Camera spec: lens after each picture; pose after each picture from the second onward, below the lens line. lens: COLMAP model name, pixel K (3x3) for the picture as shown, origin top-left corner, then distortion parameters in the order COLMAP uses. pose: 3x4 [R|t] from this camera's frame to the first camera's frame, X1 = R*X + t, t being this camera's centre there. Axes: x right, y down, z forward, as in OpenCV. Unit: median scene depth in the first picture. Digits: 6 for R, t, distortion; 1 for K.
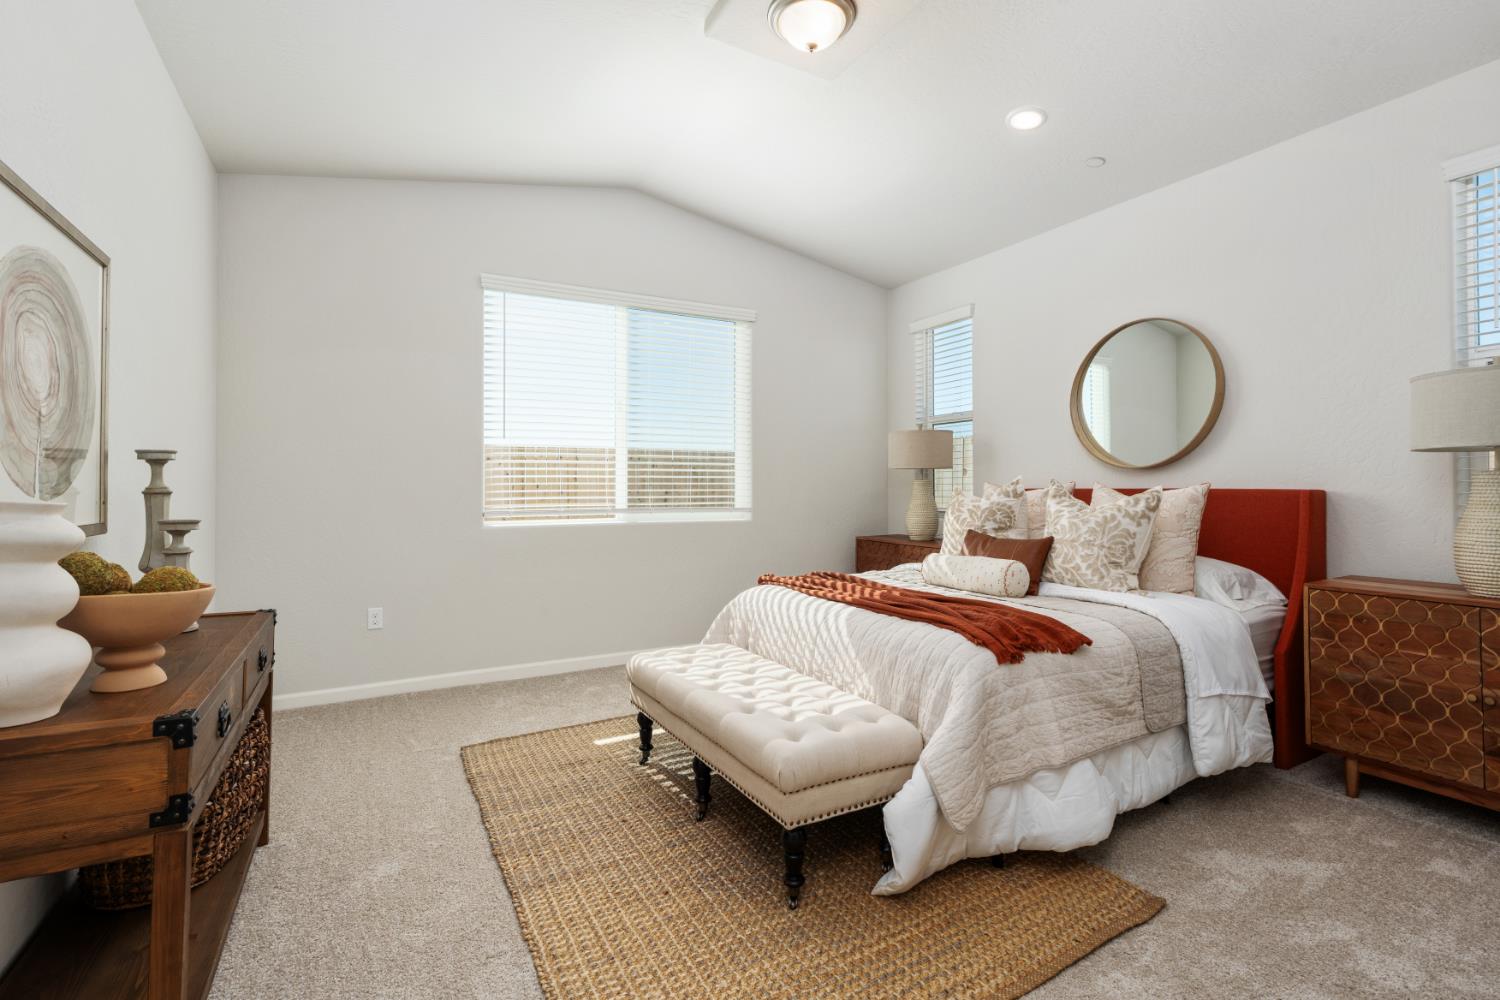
lens RADIAL K [[692.8, 0, 751.0], [0, 692.8, 487.3], [0, 0, 1]] dist [-0.005807, 0.001480]
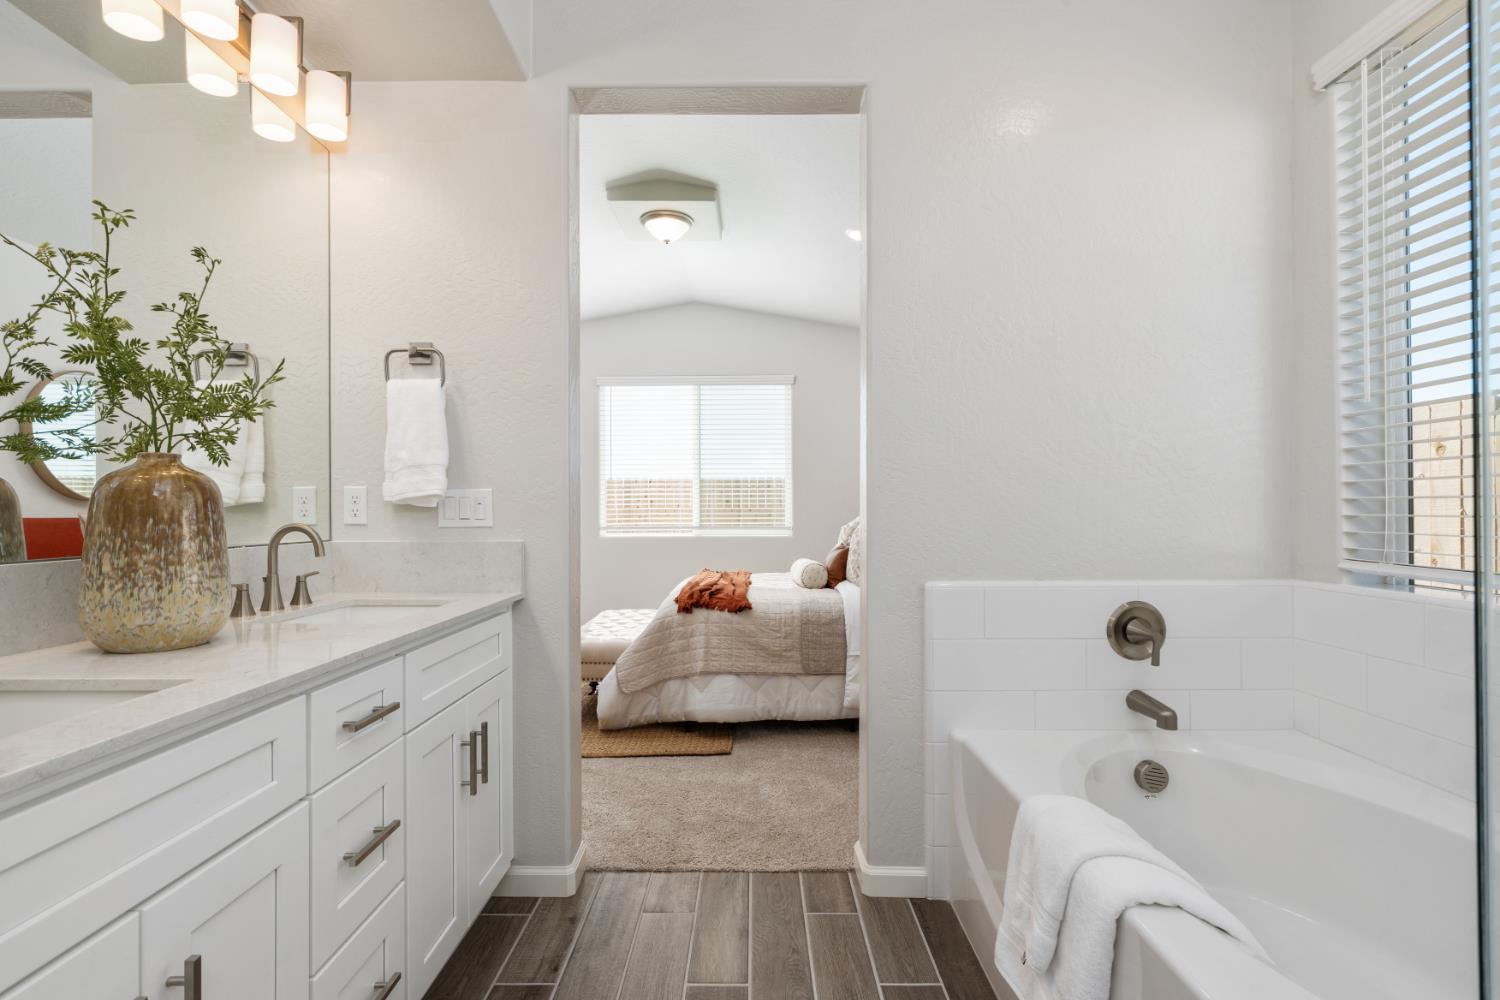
lens RADIAL K [[692.8, 0, 746.9], [0, 692.8, 506.2], [0, 0, 1]] dist [-0.005807, 0.001480]
pose [[0.874027, -0.002917, -0.485868, 1.186813], [0.006225, 0.999967, 0.005193, -0.020941], [0.485837, -0.007563, 0.874017, -0.389710]]
